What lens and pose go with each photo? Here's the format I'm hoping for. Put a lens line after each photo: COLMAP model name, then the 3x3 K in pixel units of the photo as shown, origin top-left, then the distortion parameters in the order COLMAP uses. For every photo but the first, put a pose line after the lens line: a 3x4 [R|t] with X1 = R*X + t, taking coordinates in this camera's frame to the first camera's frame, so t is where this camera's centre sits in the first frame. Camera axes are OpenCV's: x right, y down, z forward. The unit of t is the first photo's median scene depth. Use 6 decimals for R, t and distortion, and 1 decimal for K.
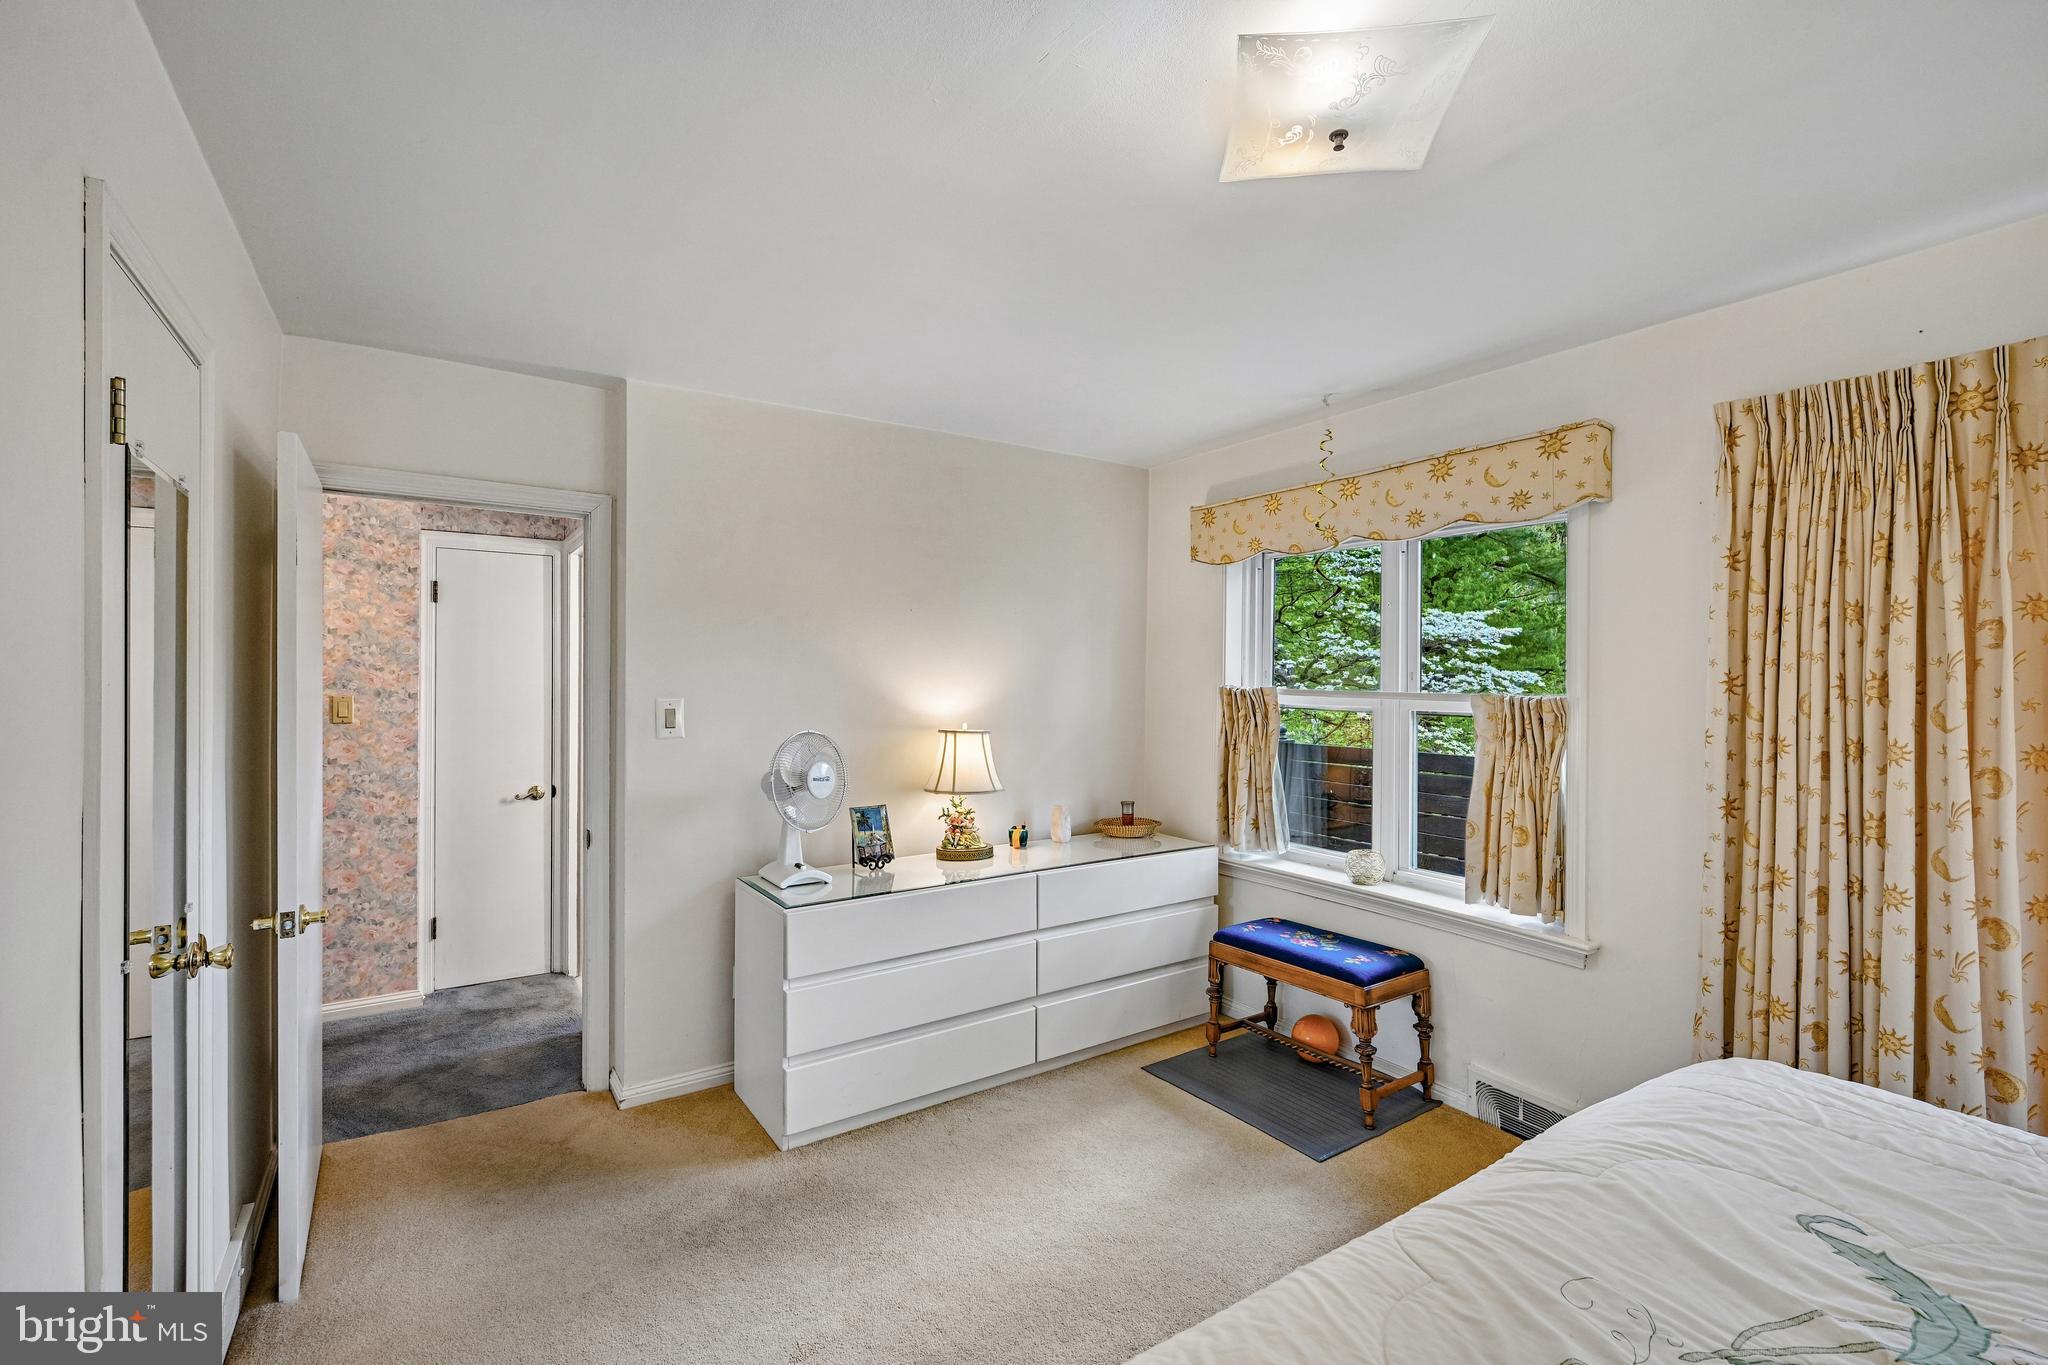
lens RADIAL K [[895.1, 0, 1028.2], [0, 895.1, 683.6], [0, 0, 1]] dist [-0.000750, 0.000372]
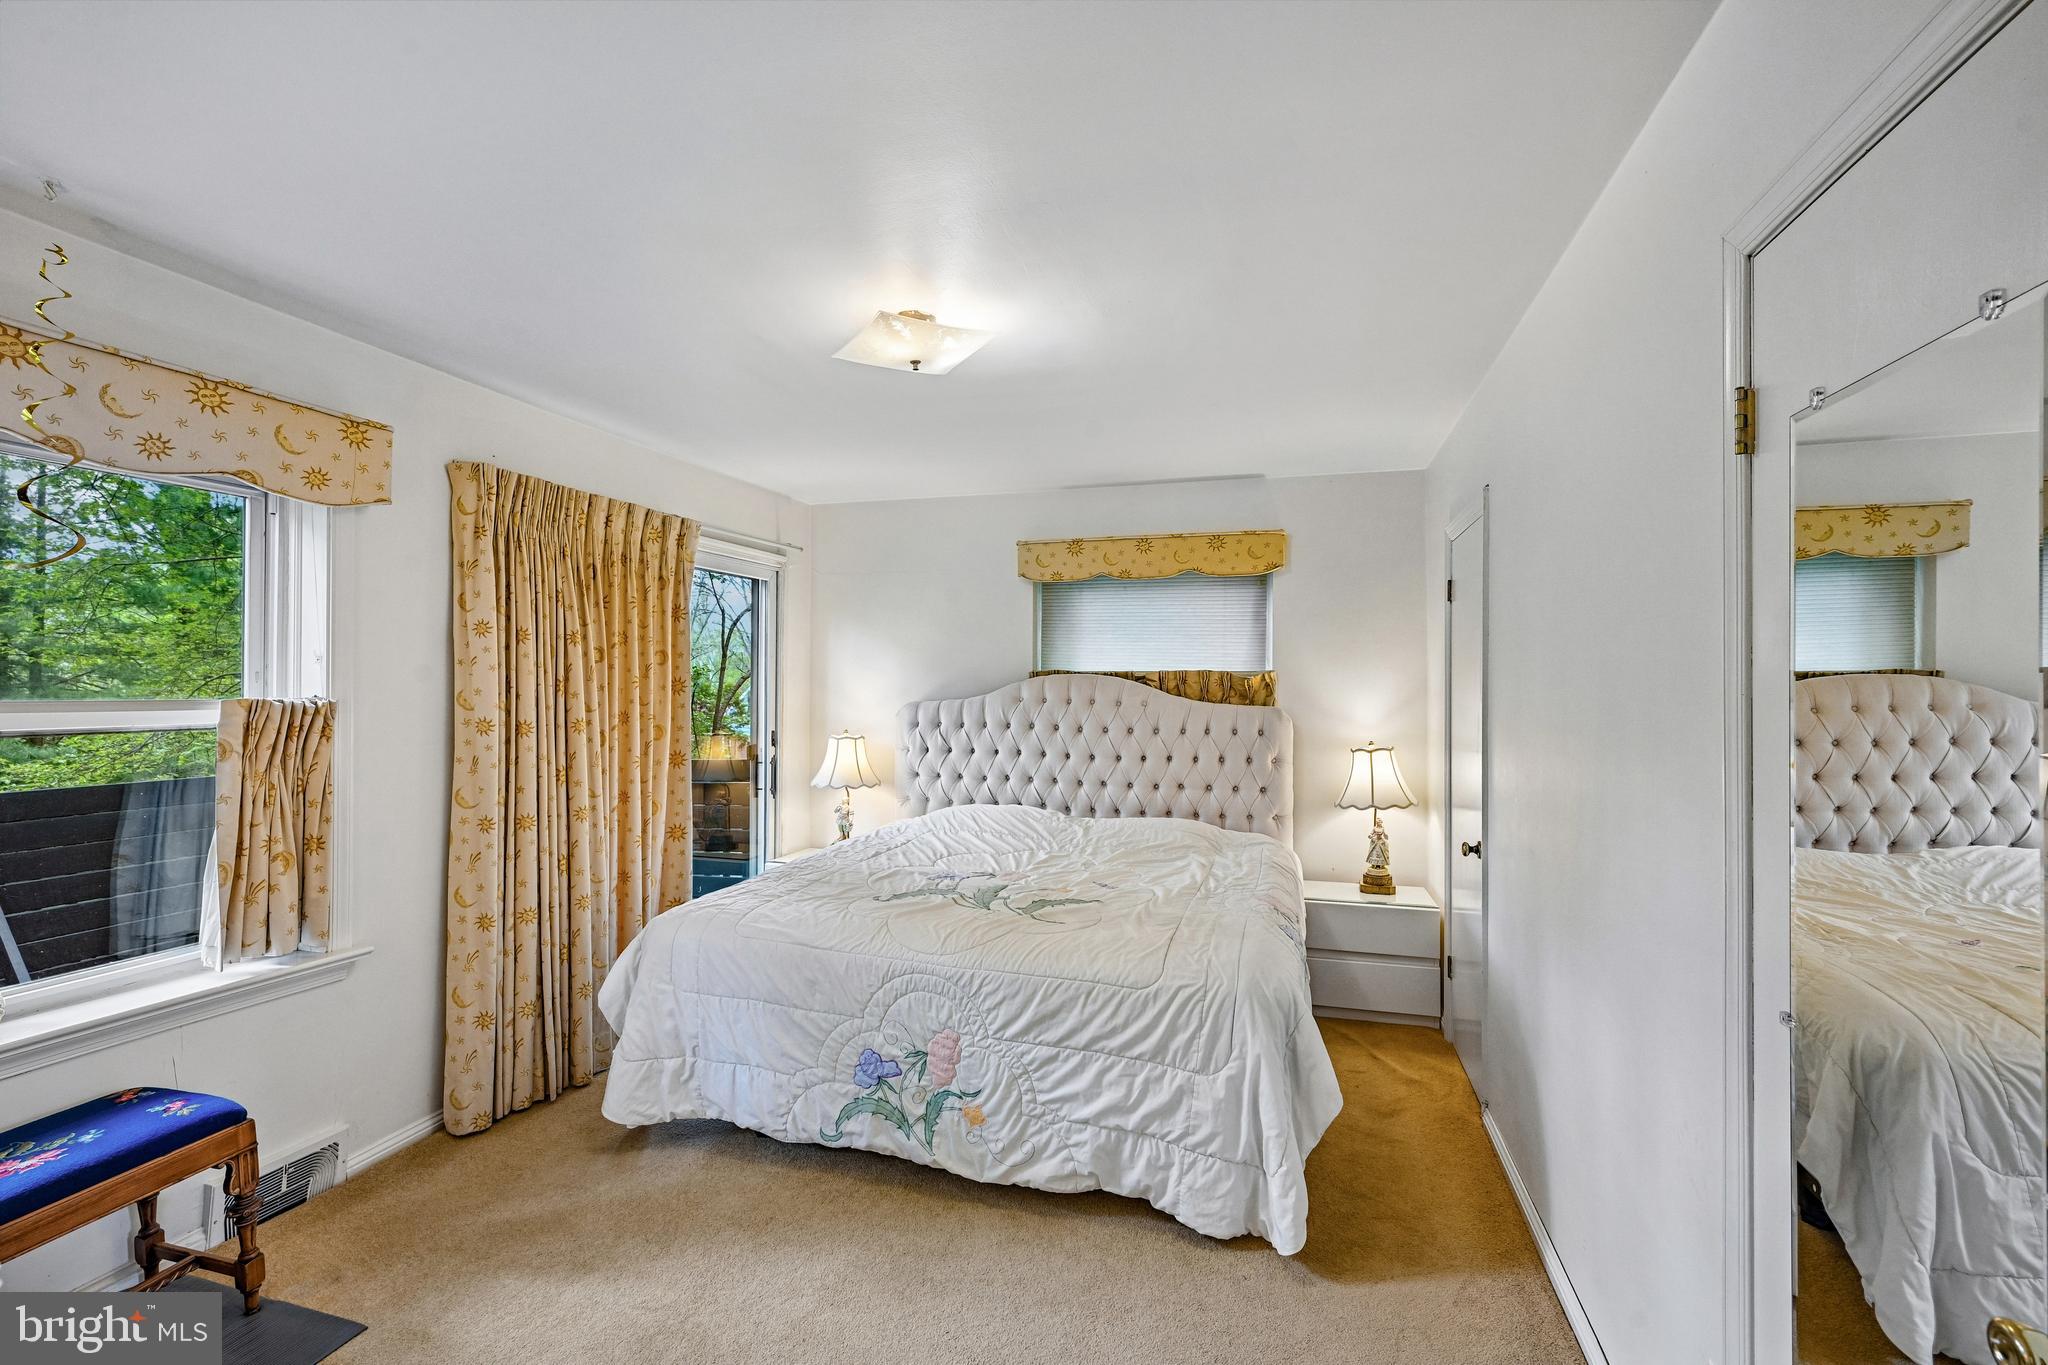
lens RADIAL K [[895.1, 0, 1025.9], [0, 895.1, 684.3], [0, 0, 1]] dist [-0.000750, 0.000372]
pose [[-0.639658, -0.009649, 0.768599, -0.518576], [-0.005895, 0.999953, 0.007647, -0.011211], [-0.768637, 0.000361, -0.639685, 0.917853]]
